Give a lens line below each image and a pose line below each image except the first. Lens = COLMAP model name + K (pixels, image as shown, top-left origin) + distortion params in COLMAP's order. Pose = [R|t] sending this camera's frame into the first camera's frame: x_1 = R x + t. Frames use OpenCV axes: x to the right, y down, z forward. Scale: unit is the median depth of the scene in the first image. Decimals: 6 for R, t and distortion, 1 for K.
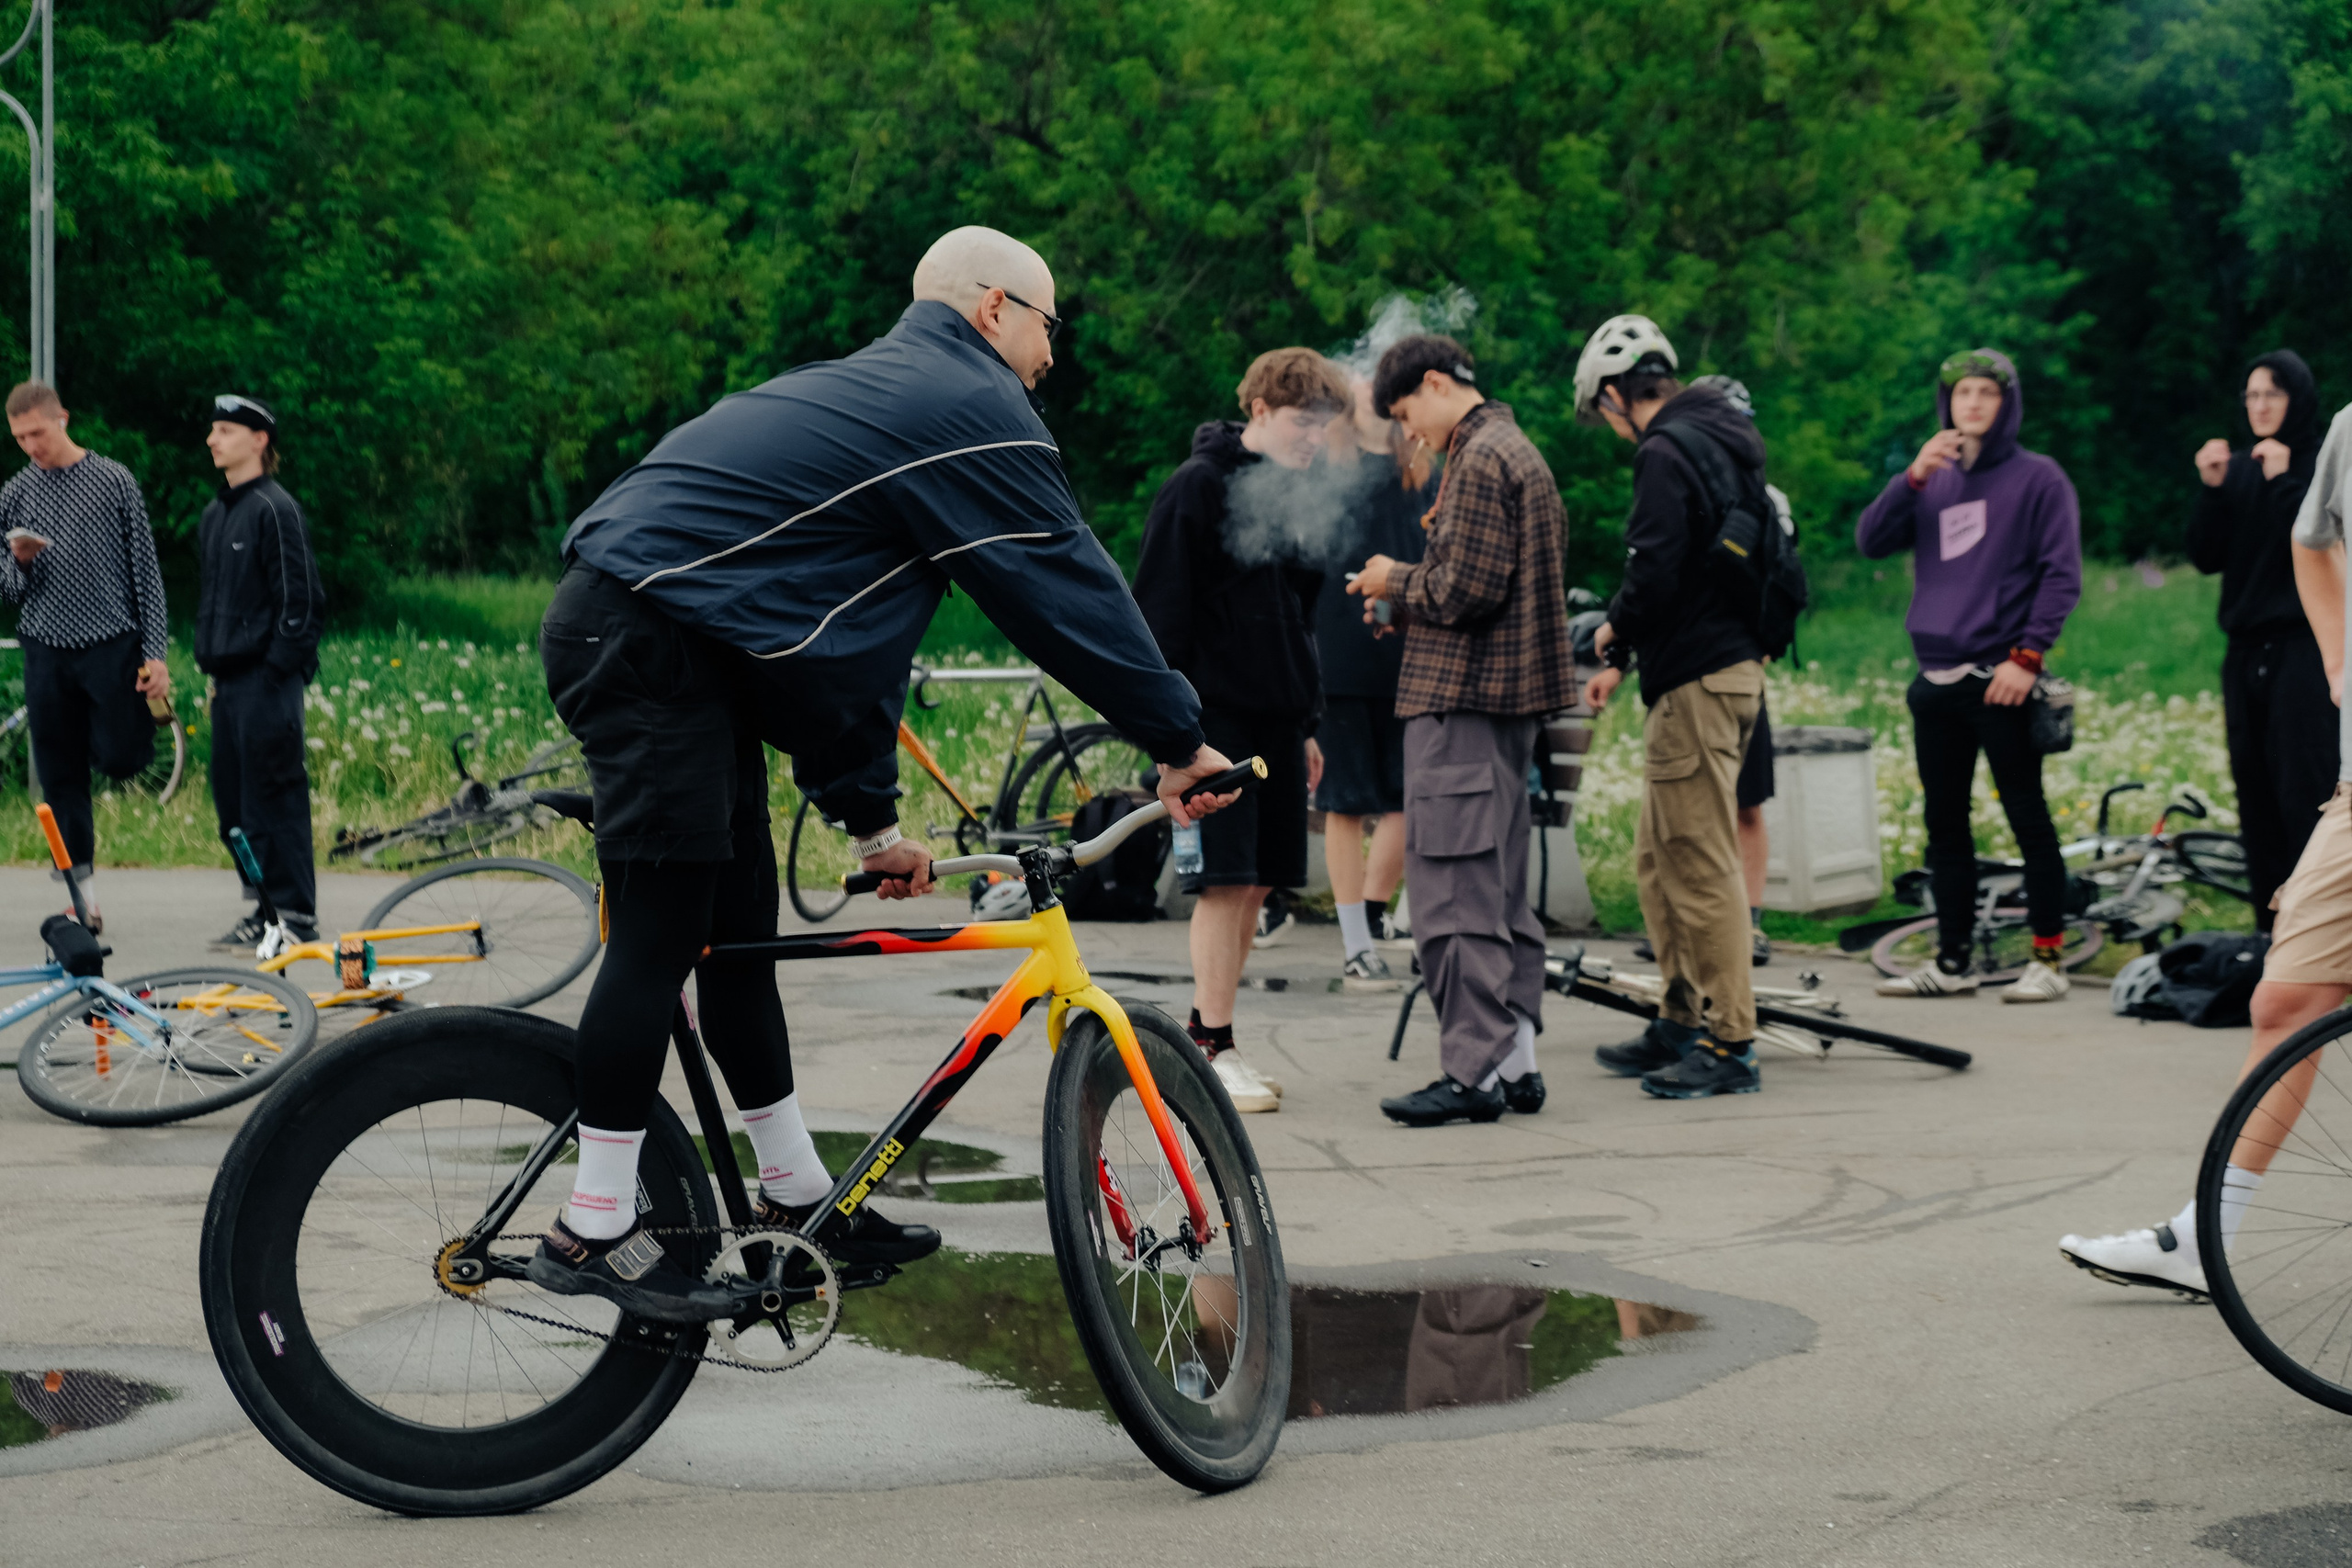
lens RADIAL K [[5710.5, 0, 1176.0], [0, 5710.5, 784.0], [0, 0, 1]] dist [0.124555, 0.372527]
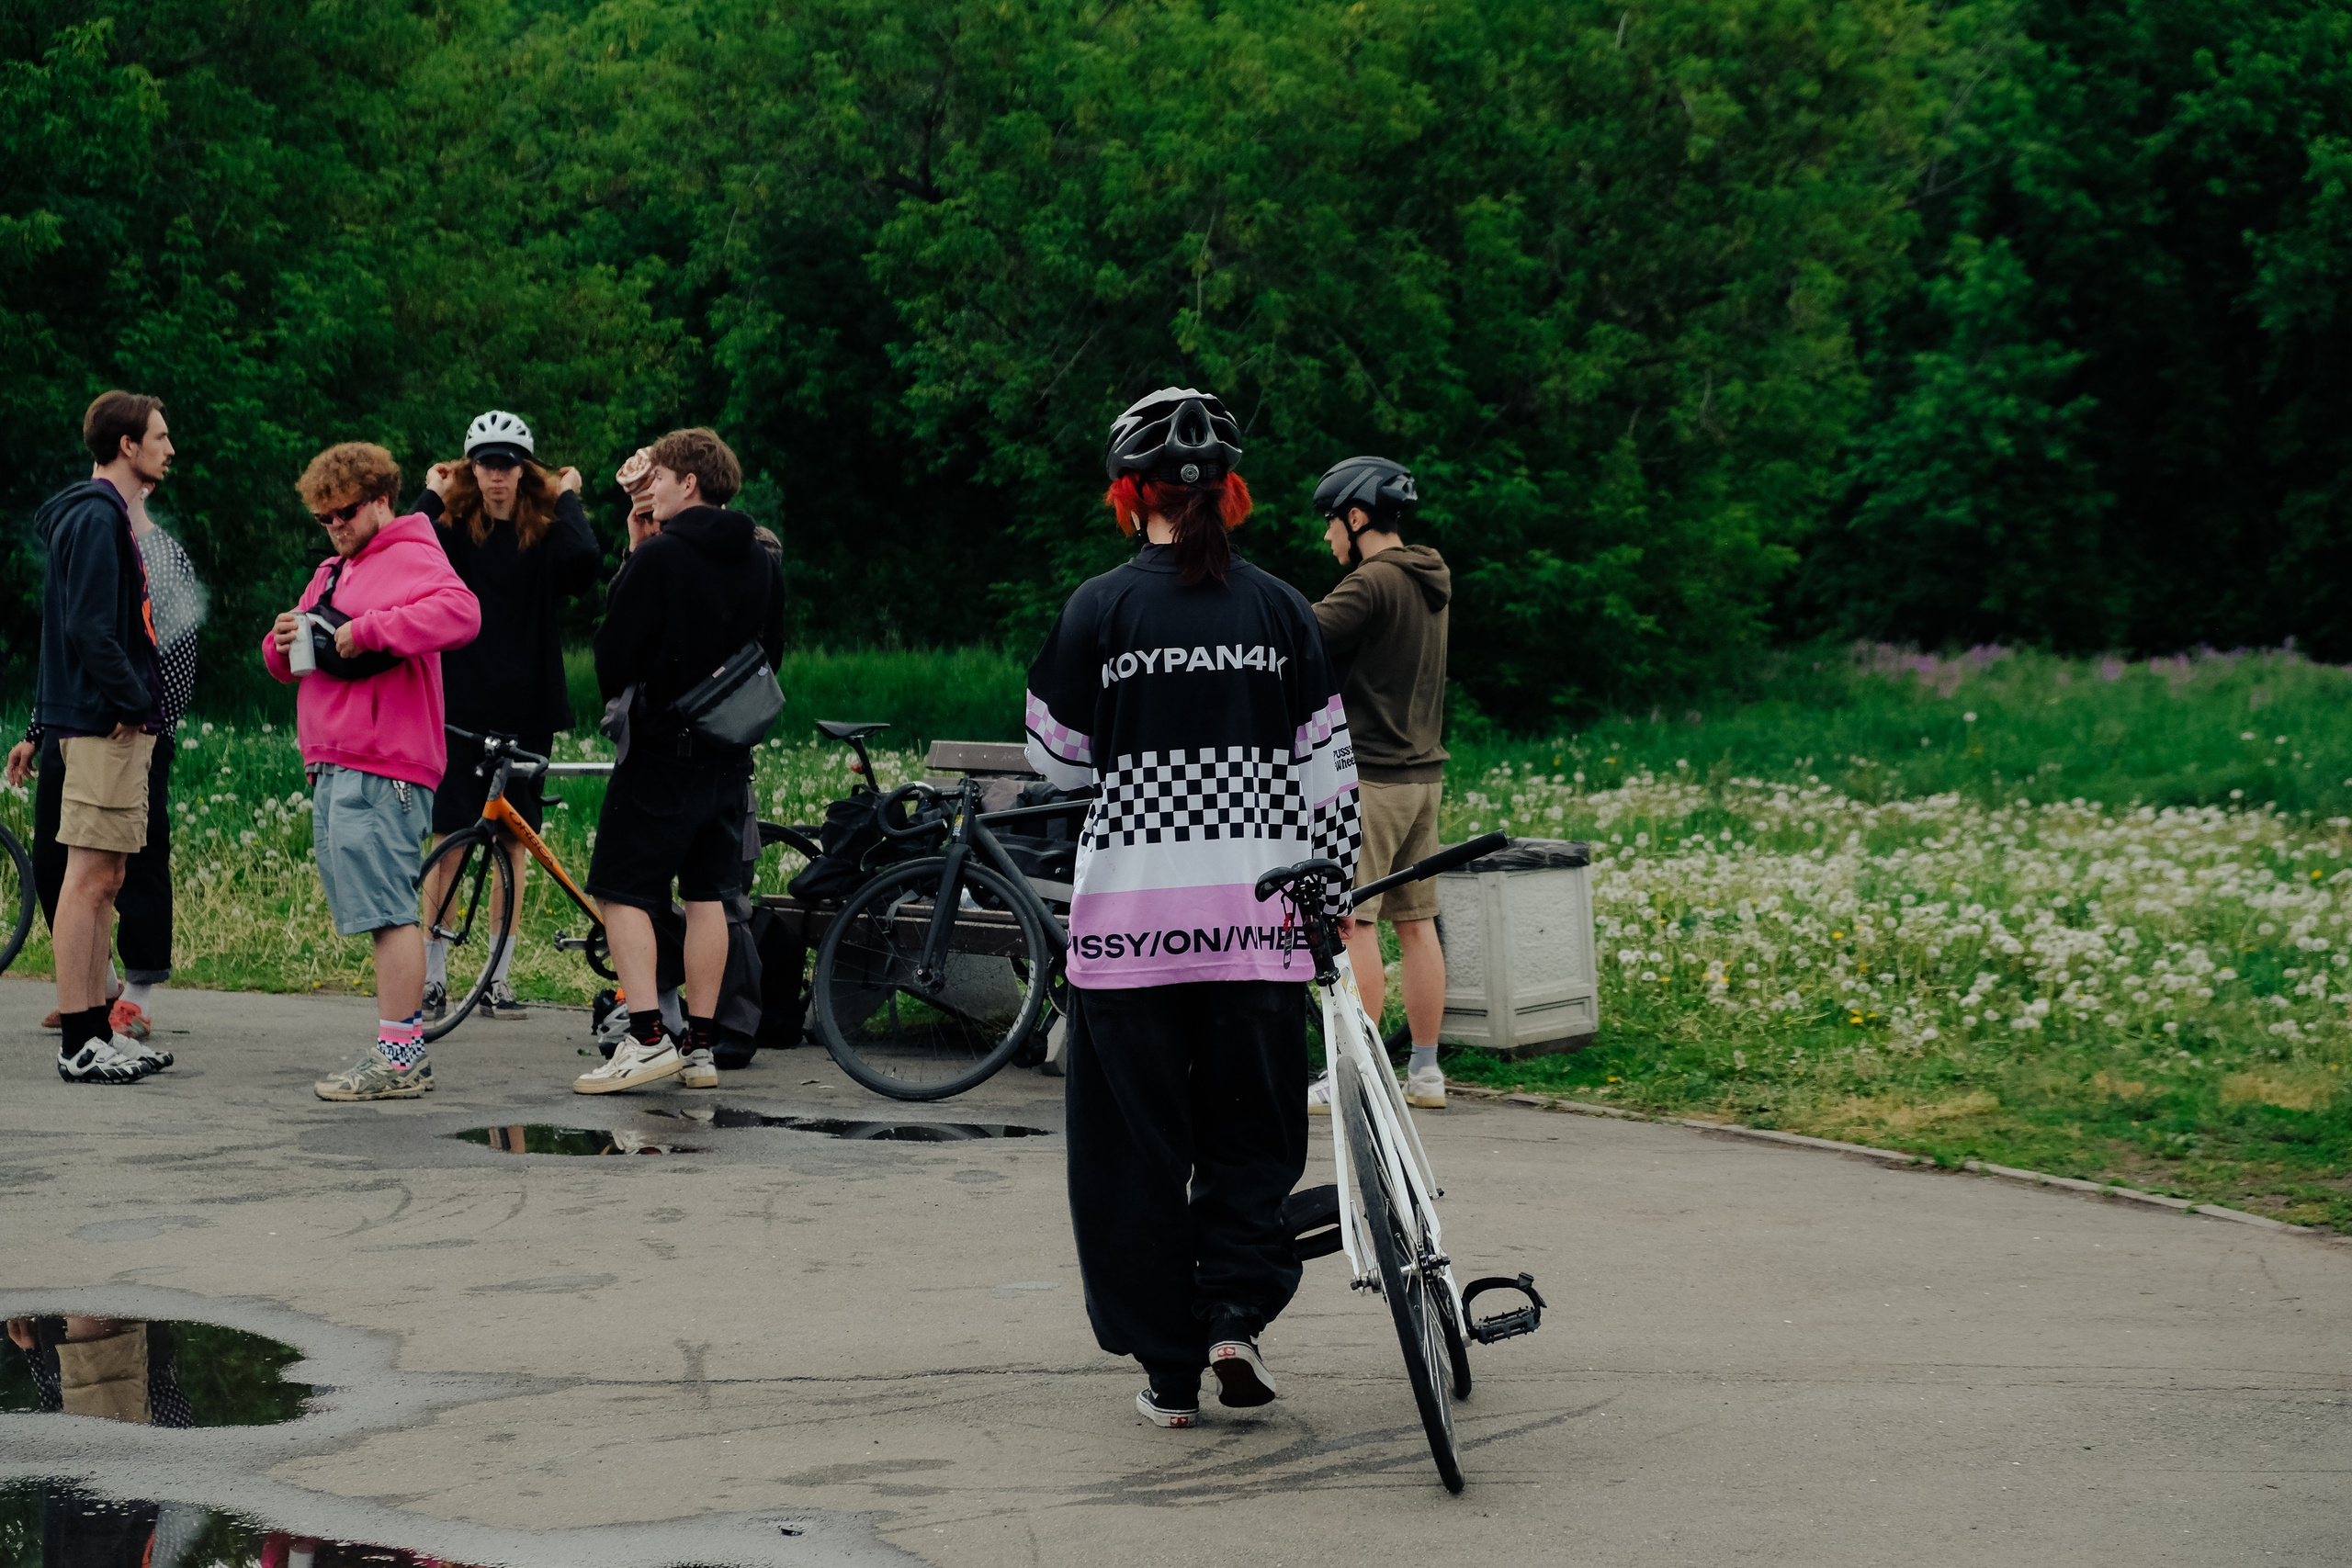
lens RADIAL K [[5546.7, 0, 1227.2], [0, 5546.7, 785.0], [0, 0, 1]] dist [0.111643, 0.512313]
pose [[0.999484, 0.011851, -0.029847, 0.054906], [-0.012244, 0.999840, -0.013015, -0.003901], [0.029688, 0.013374, 0.999470, 0.085202]]
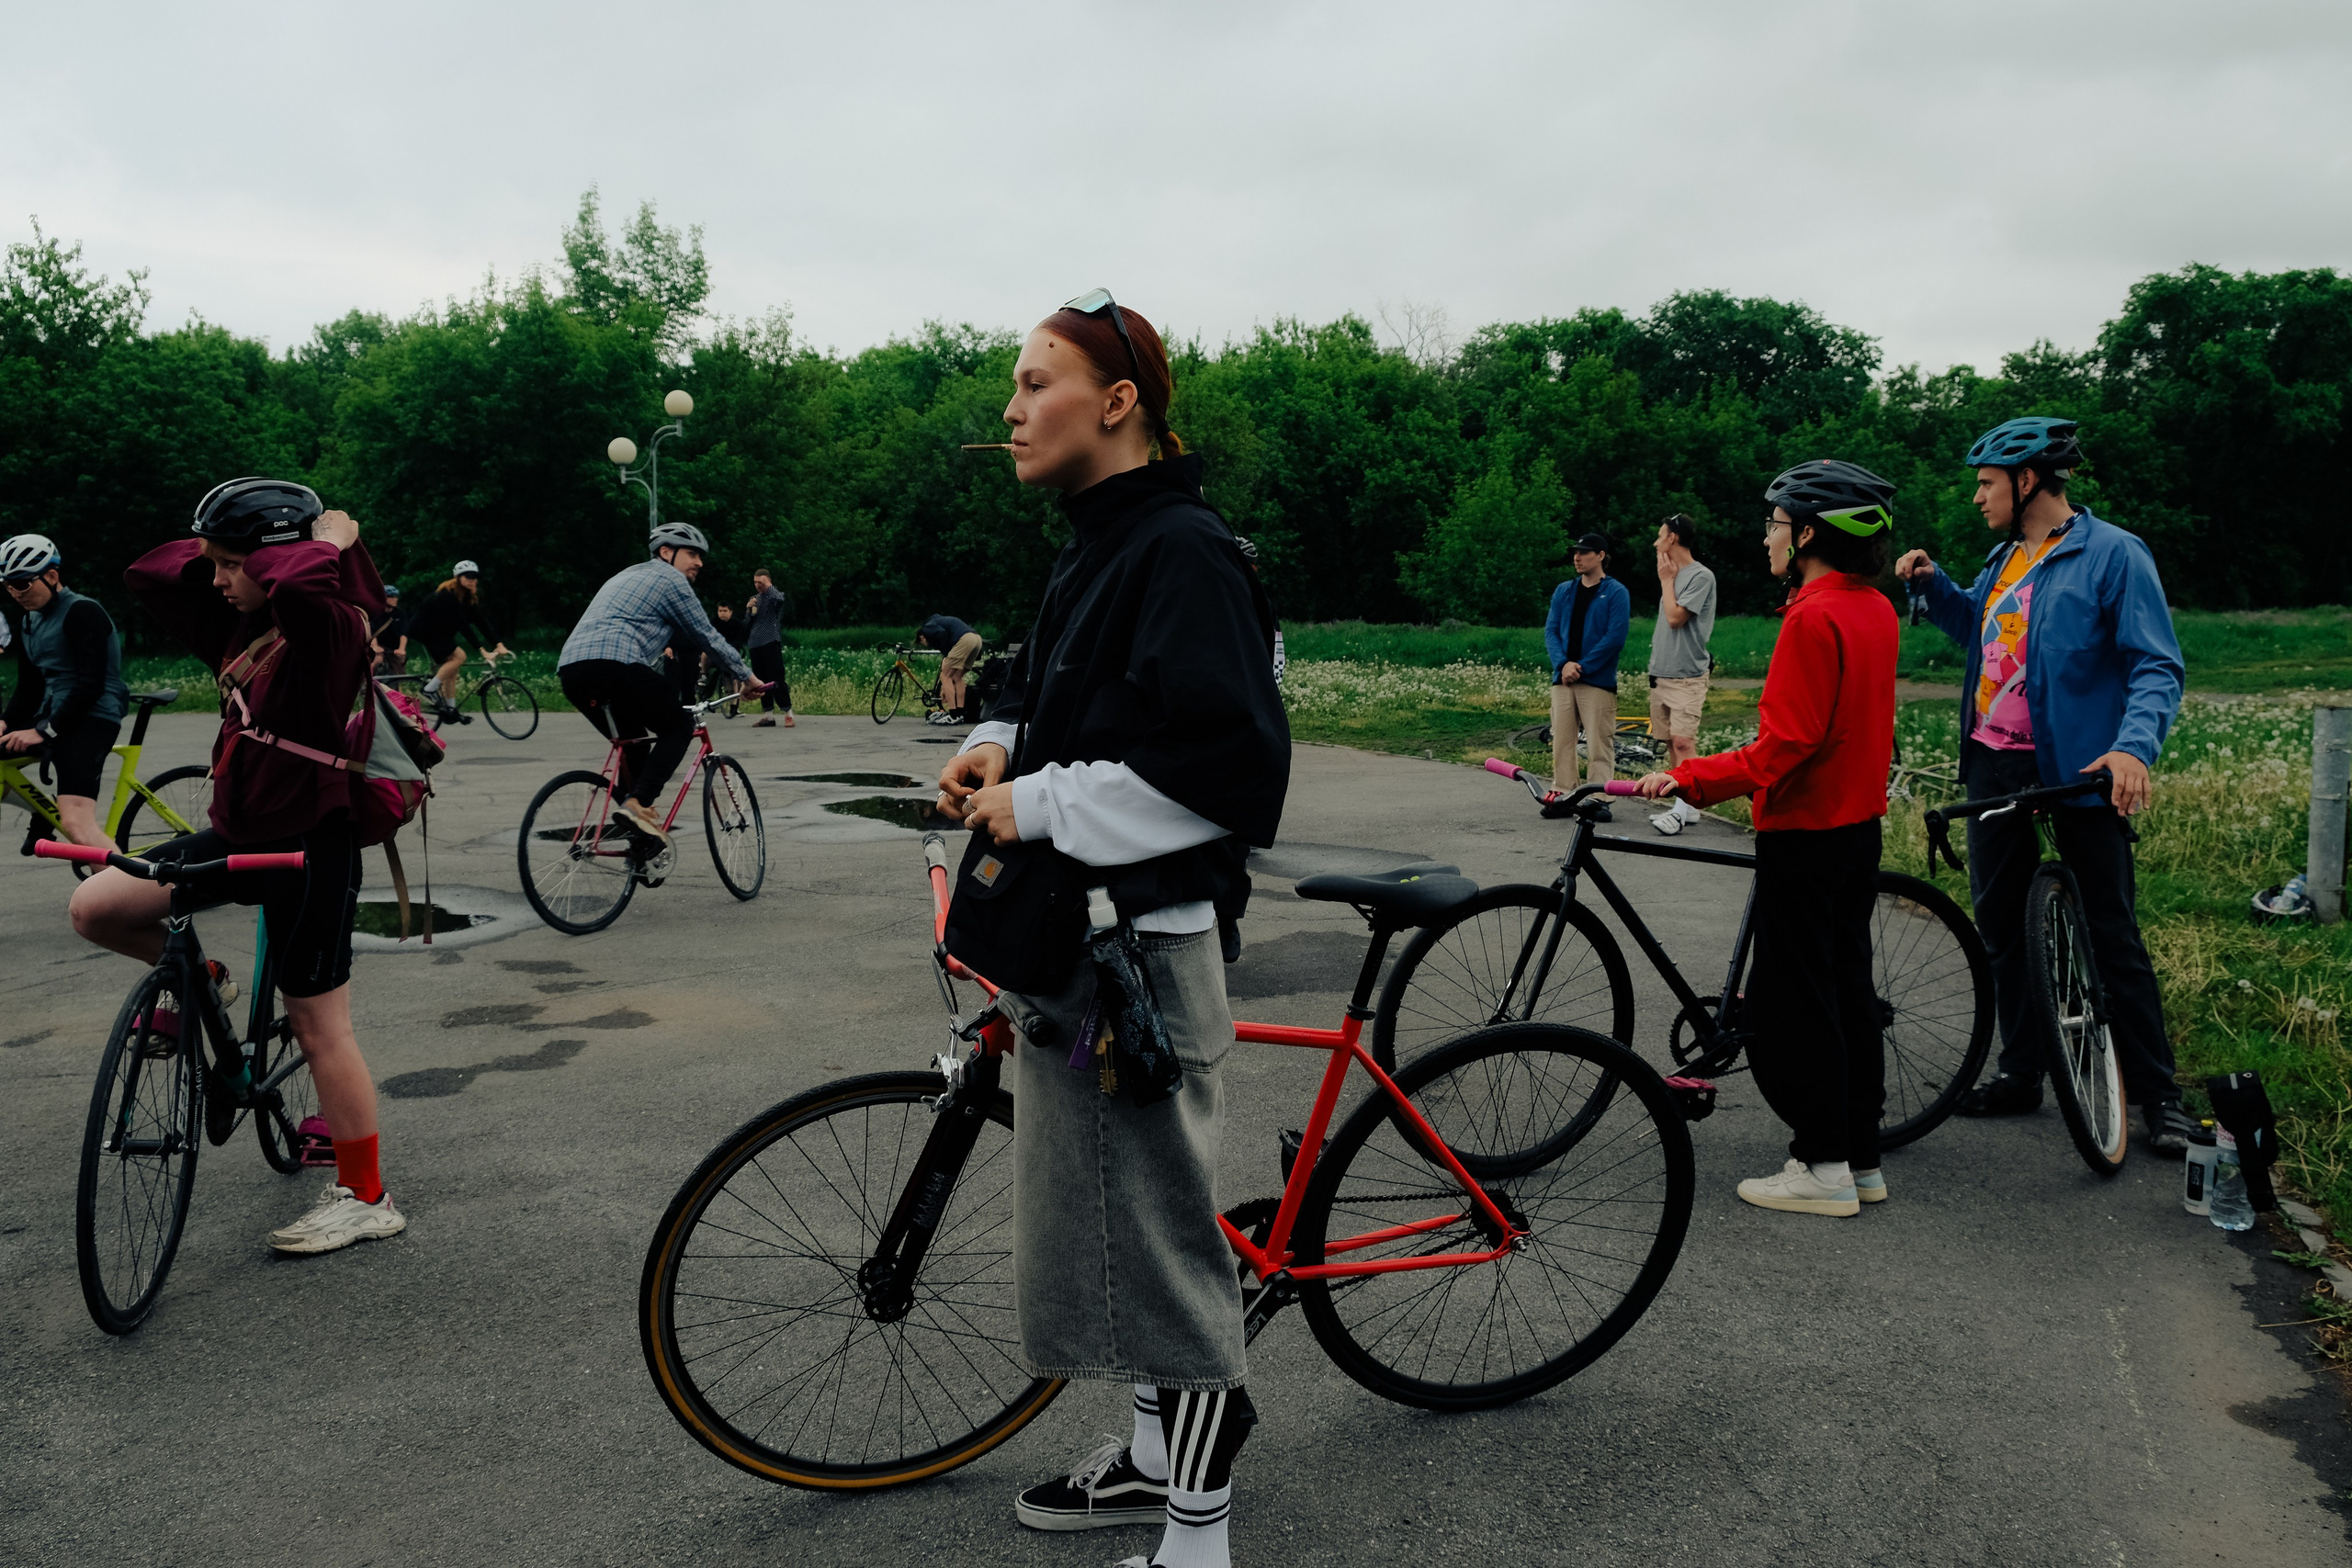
lens RADIAL K [[1933.1, 0, 1176.0], [0, 1933.1, 784.0], [0, 0, 1]] dist [0.004093, 0.012836]
pose [[0.998202, -0.006523, 0.059589, 0.028395], [0.004010, 0.999101, 0.042196, 0.007295], [-0.059811, -0.041881, 0.997331, -0.108053]]
